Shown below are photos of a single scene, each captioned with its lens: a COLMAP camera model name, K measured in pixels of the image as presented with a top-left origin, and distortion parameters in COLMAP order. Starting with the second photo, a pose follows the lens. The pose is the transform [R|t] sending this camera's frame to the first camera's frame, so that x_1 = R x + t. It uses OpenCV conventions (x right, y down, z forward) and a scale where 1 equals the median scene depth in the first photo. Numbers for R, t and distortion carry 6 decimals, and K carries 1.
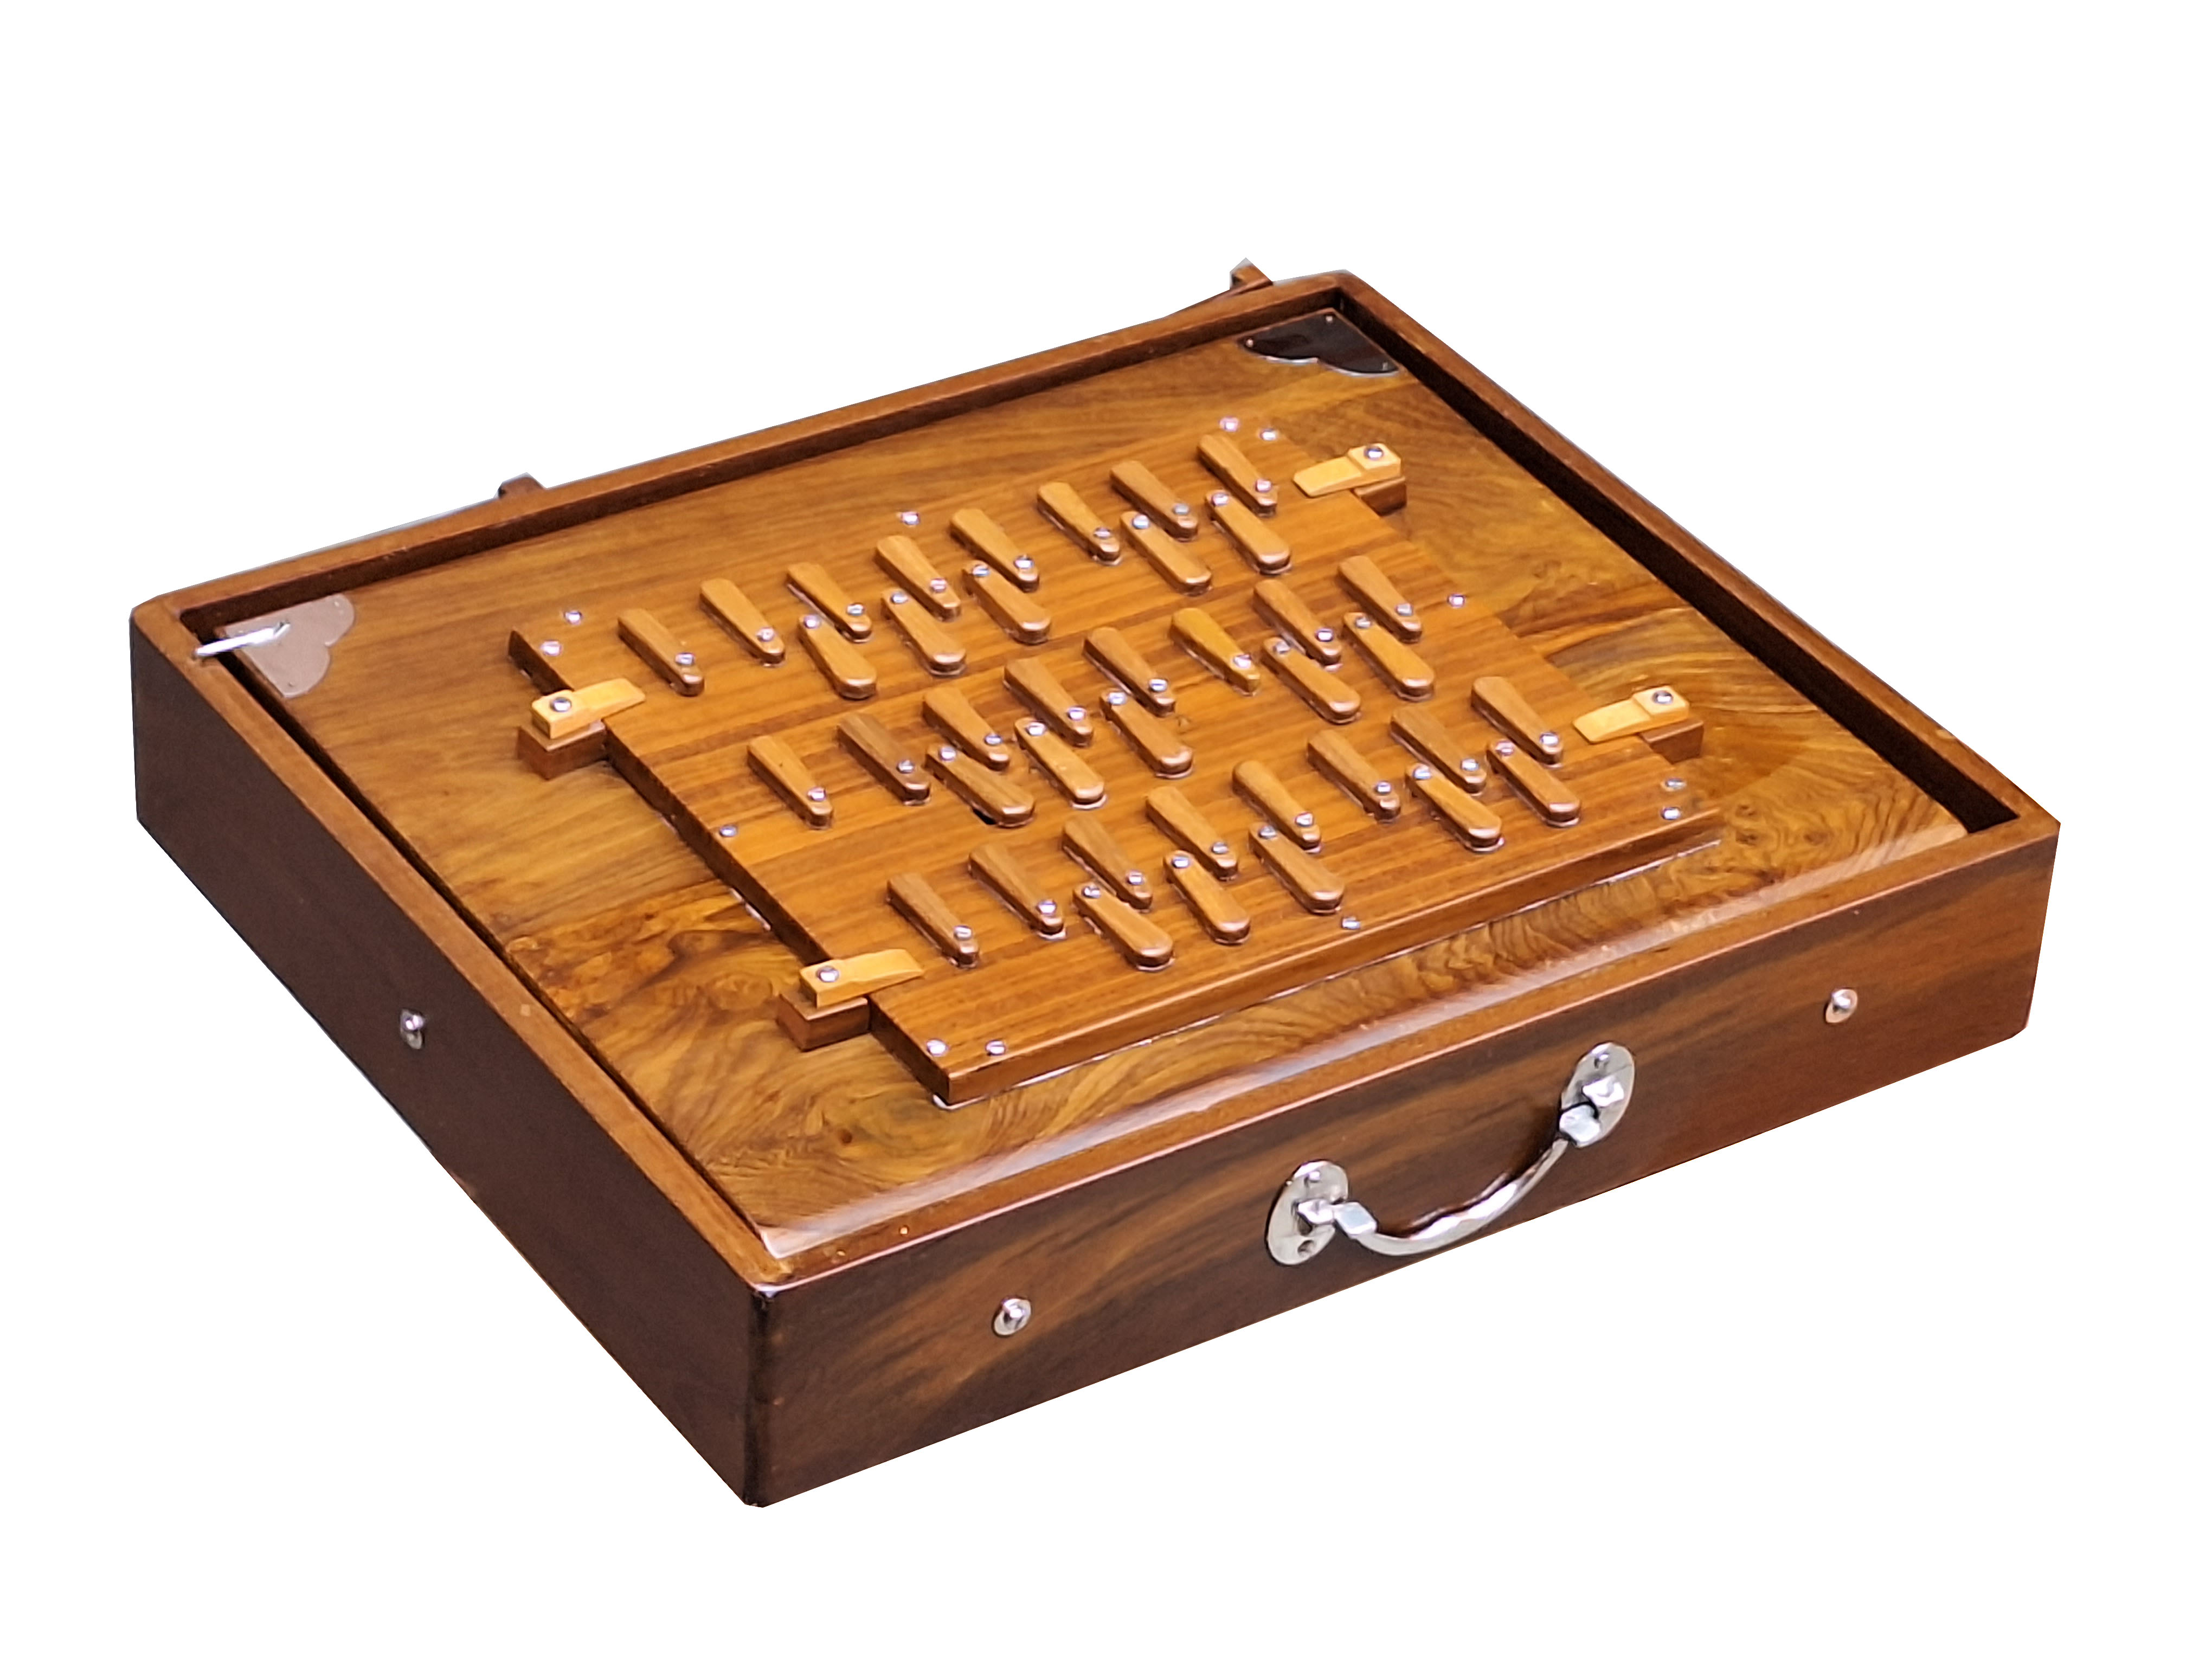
lens RADIAL K [[6176.0, 0, 1102.3], [0, 6176.0, 882.1], [0, 0, 1]] dist [0.079351, 0.578857]
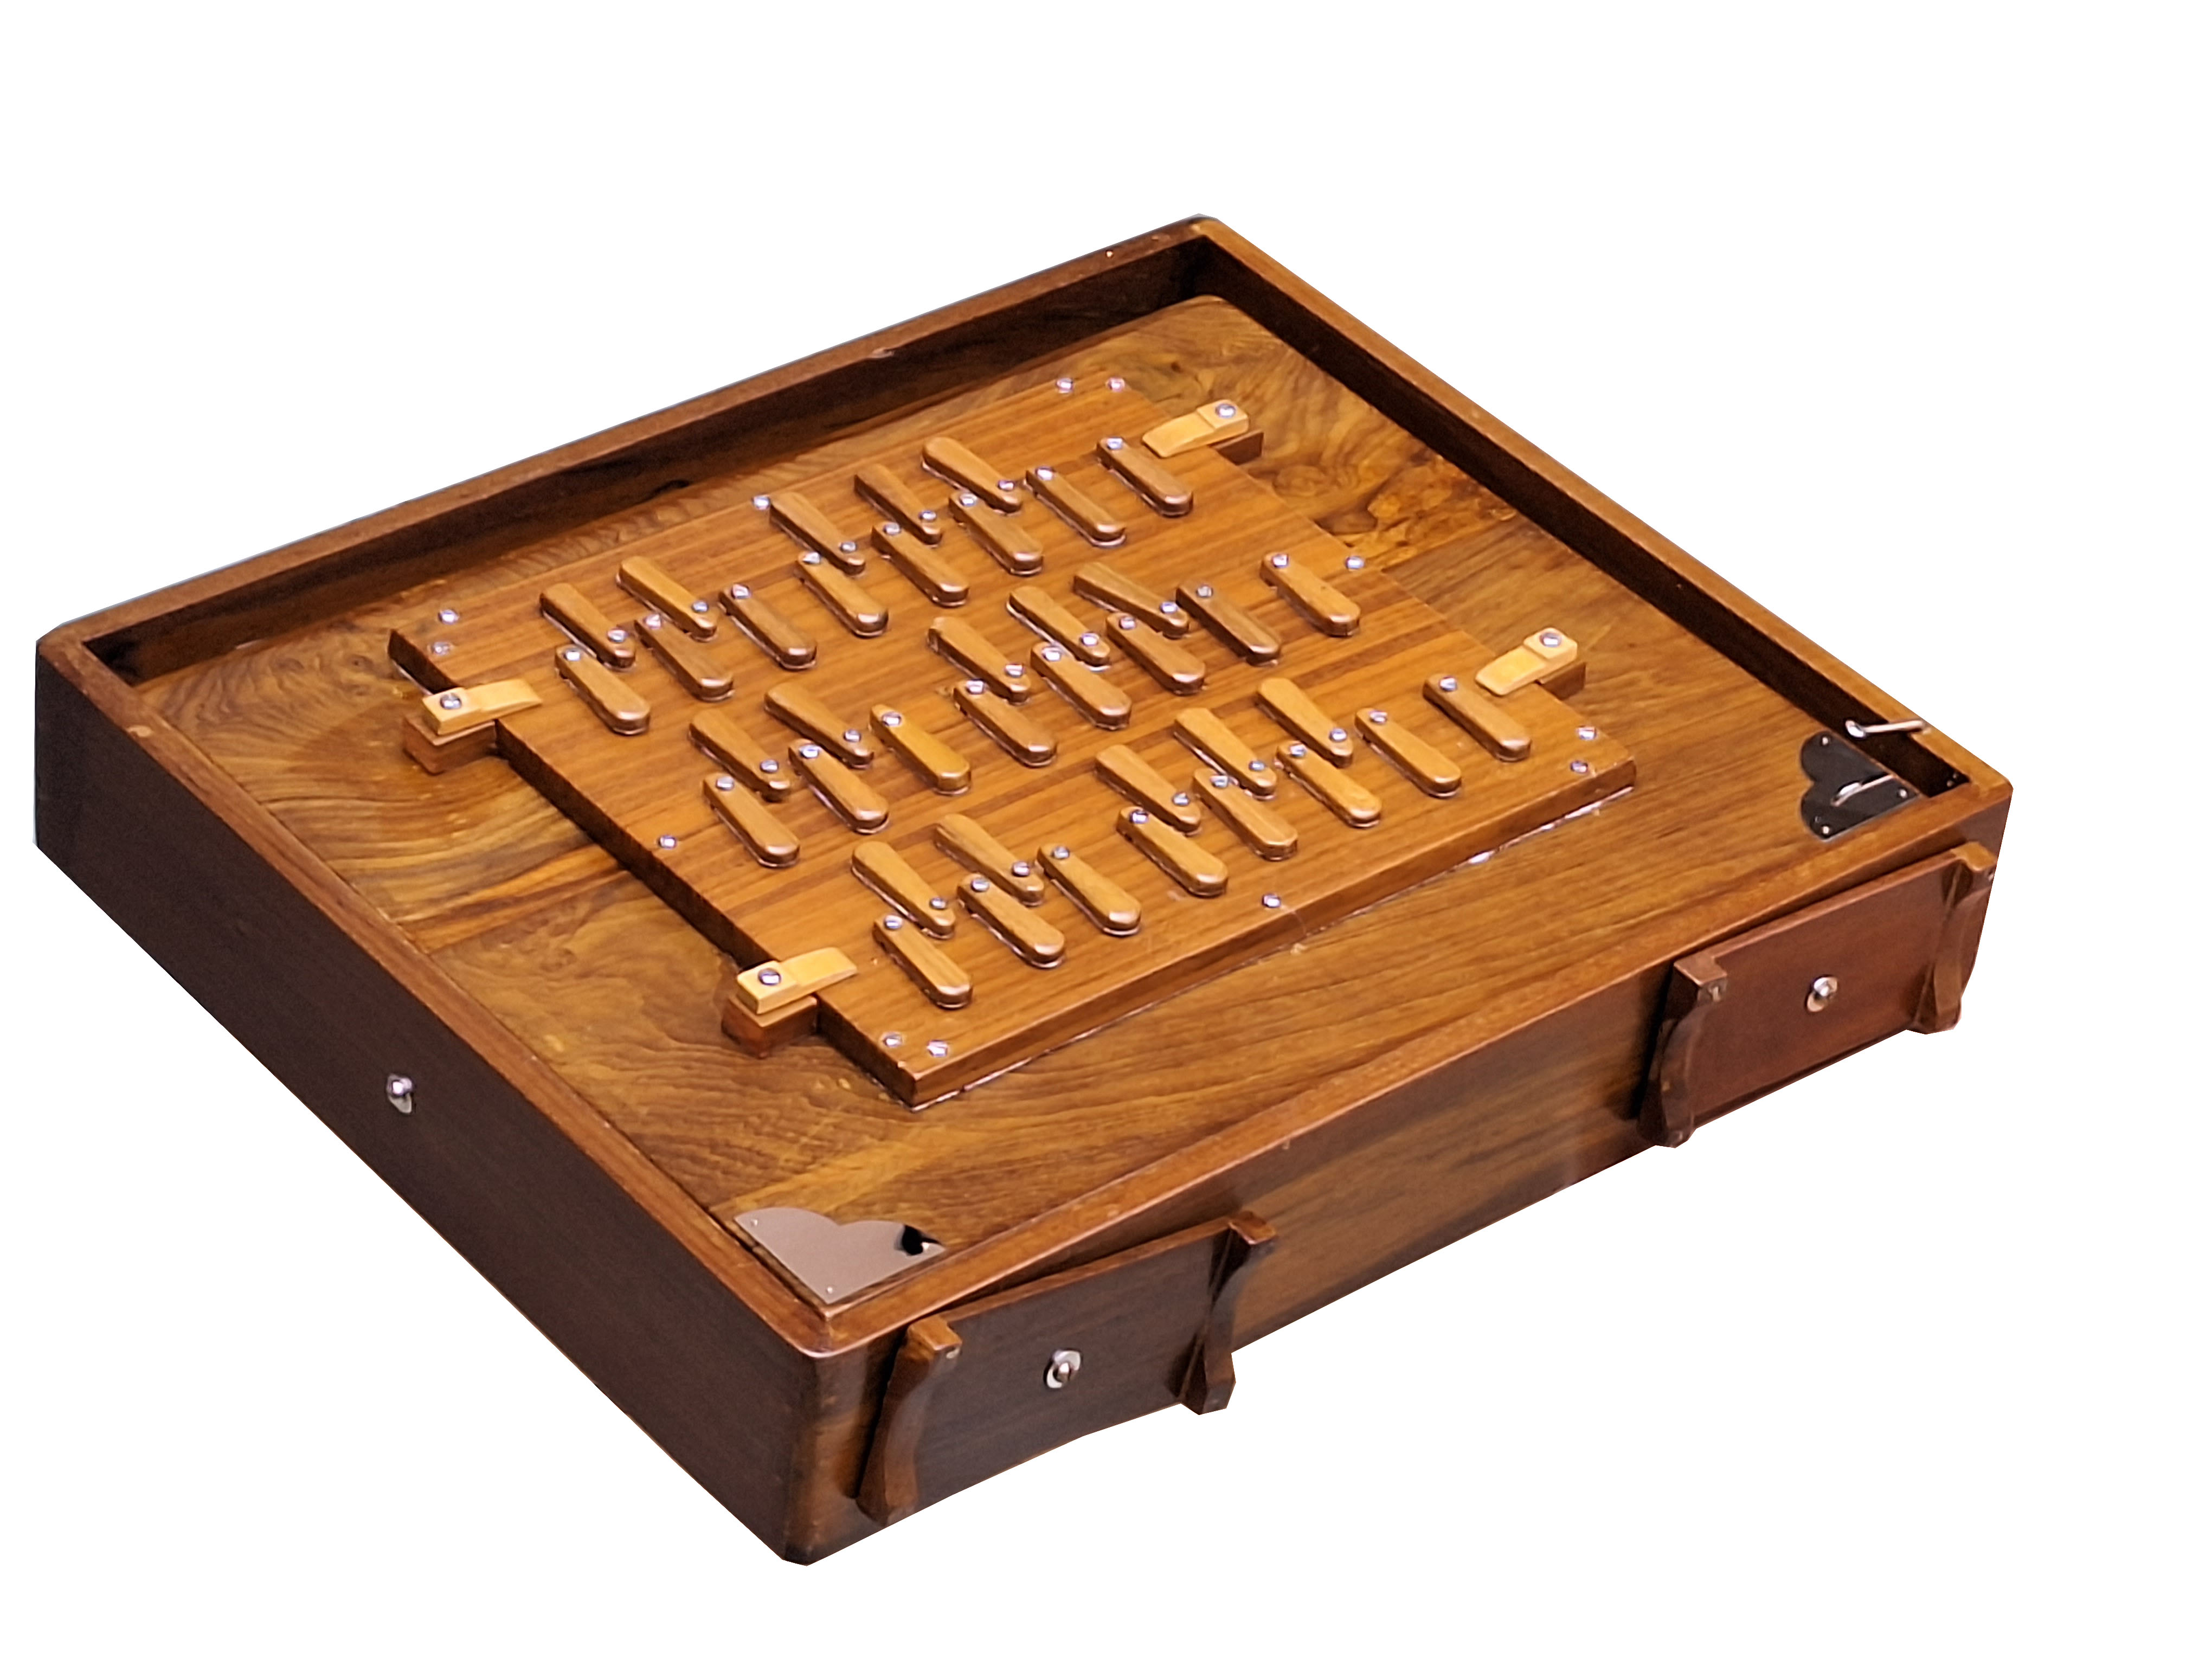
lens RADIAL K [[6176.0, 0, 1102.3], [0, 6176.0, 882.1], [0, 0, 1]] dist [0.079351, 0.578857]
pose [[-0.980440, -0.060929, -0.187147, 0.167829], [-0.196724, 0.274359, 0.941290, -0.932805], [-0.006007, 0.959695, -0.280979, 1.285267]]
